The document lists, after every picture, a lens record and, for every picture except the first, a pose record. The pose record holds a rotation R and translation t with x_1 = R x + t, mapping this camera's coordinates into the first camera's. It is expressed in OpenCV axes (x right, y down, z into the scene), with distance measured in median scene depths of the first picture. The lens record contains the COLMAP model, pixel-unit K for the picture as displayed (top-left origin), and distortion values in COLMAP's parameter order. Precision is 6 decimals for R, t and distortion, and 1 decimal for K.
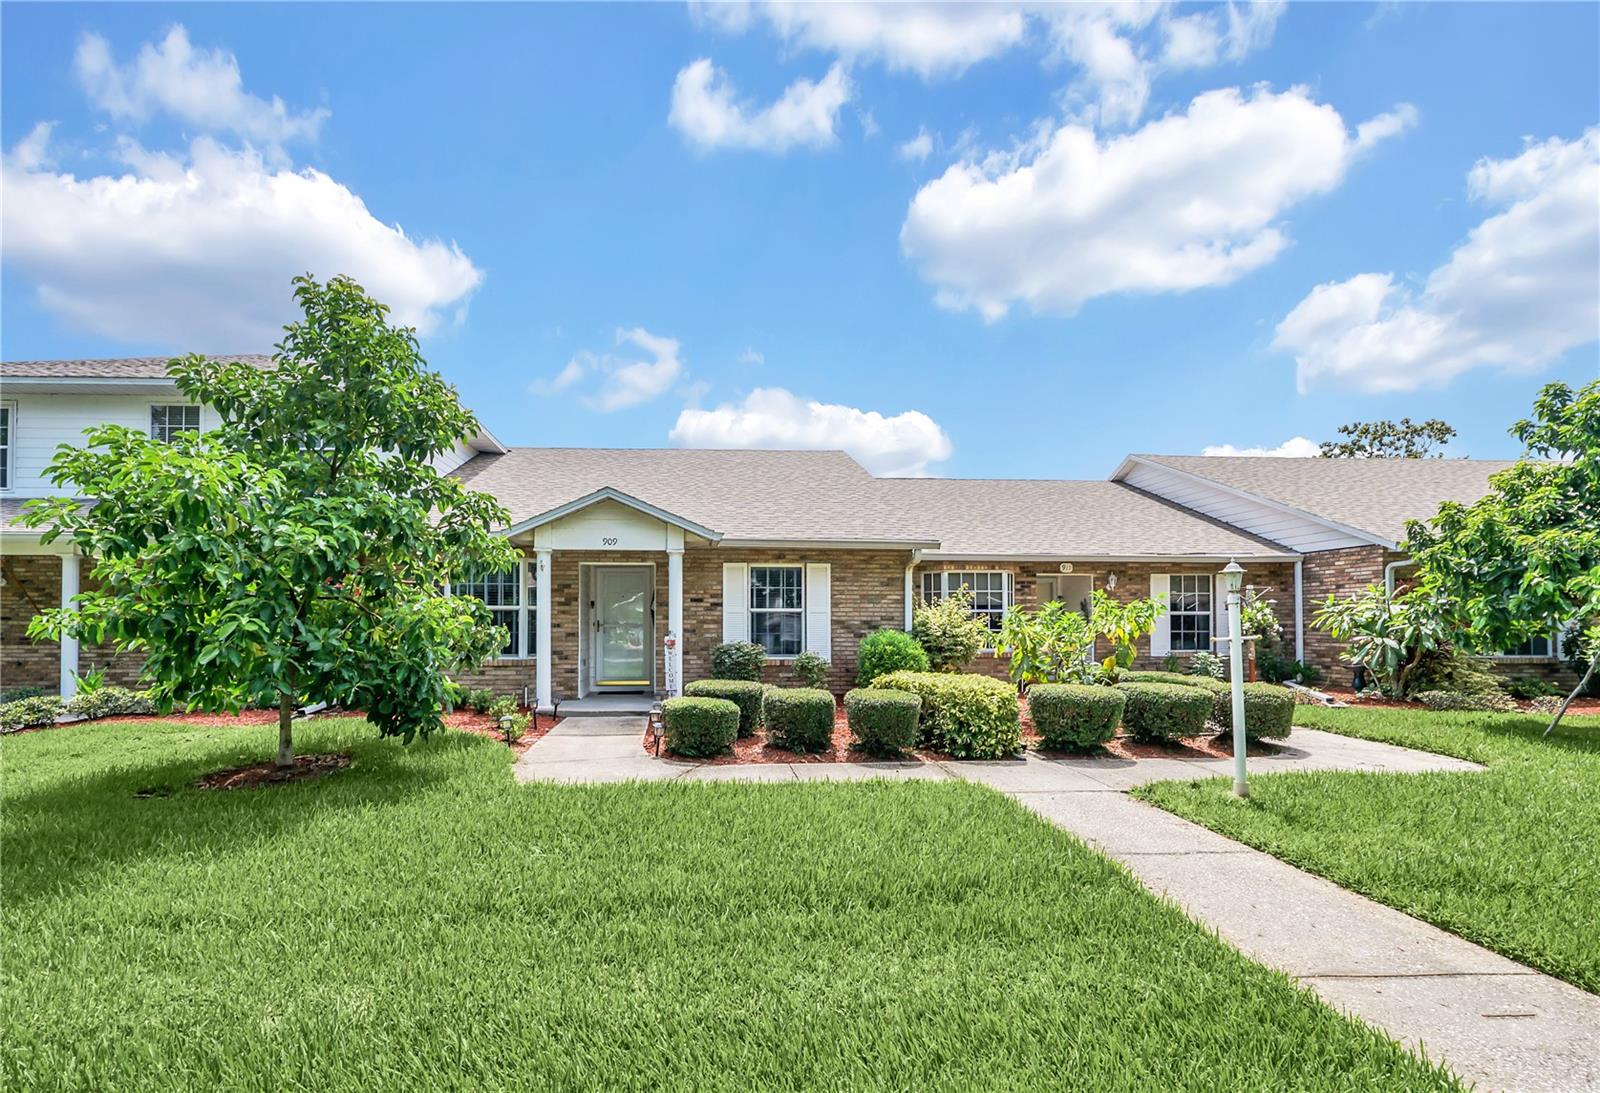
lens RADIAL K [[806.8, 0, 799.9], [0, 806.8, 611.1], [0, 0, 1]] dist [-0.001426, -0.000444]
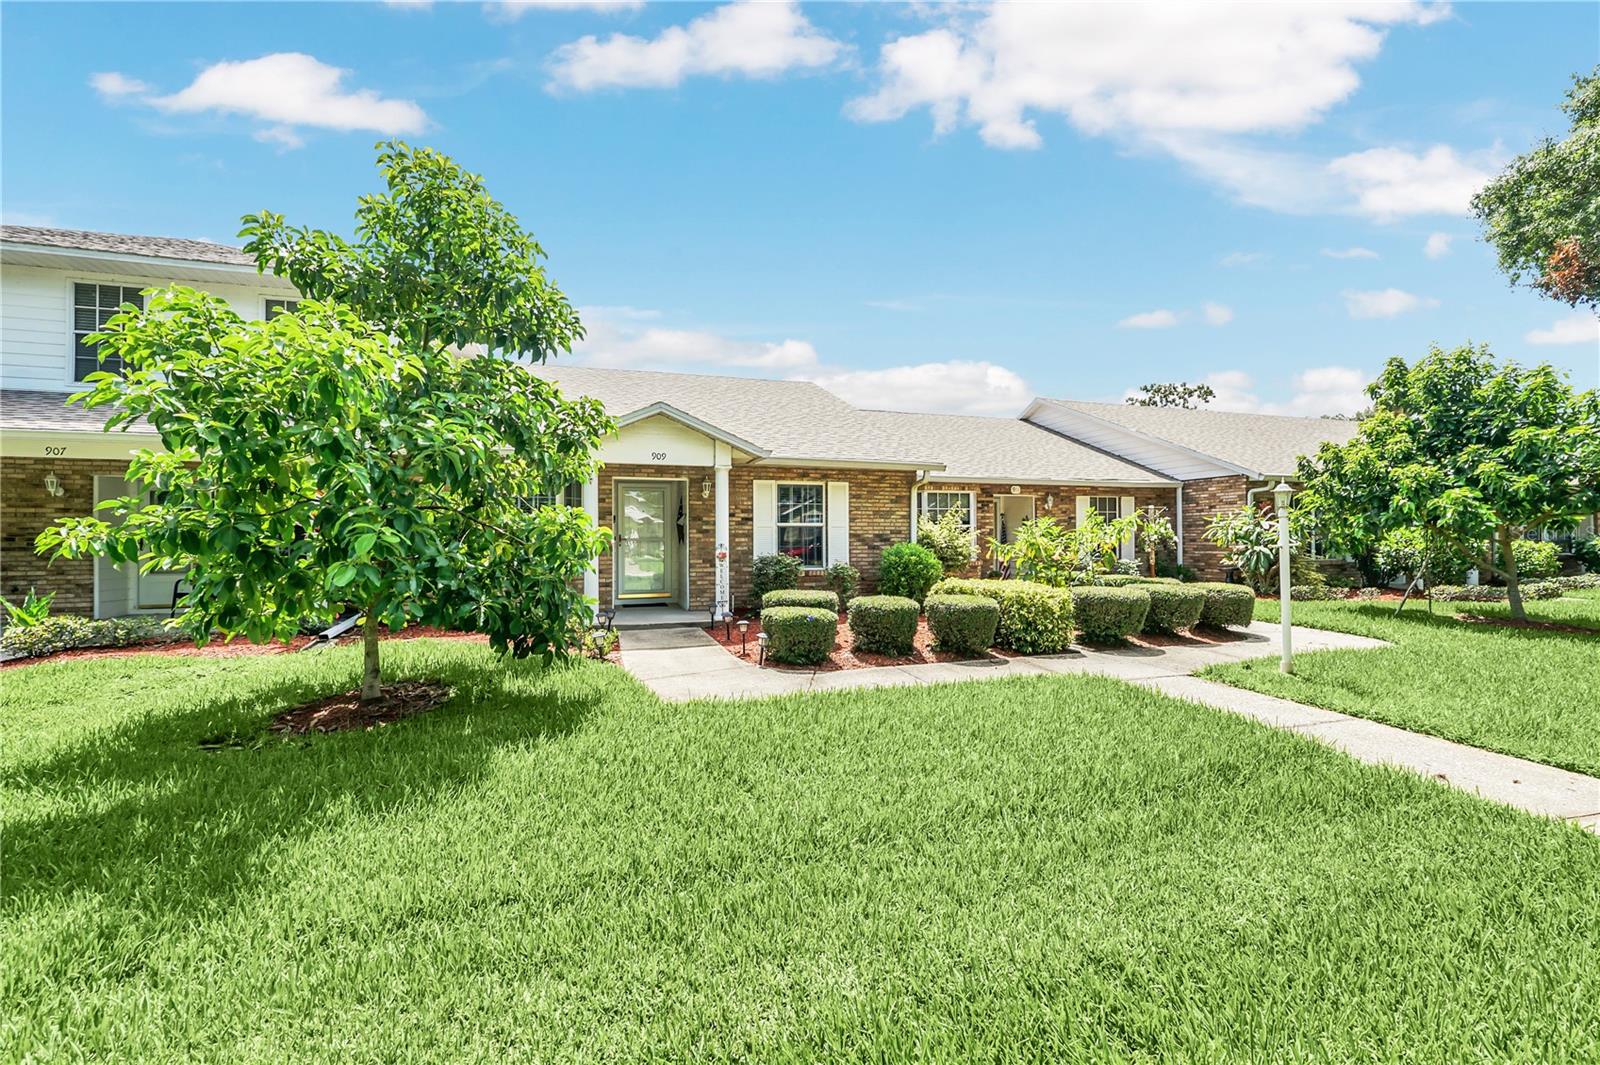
lens RADIAL K [[690.3, 0, 800.0], [0, 690.3, 532.5], [0, 0, 1]] dist [-0.001670, 0.000034]
pose [[0.965979, -0.001842, 0.258616, -0.277503], [0.000711, 0.999990, 0.004470, 0.005550], [-0.258621, -0.004134, 0.965970, 0.111861]]
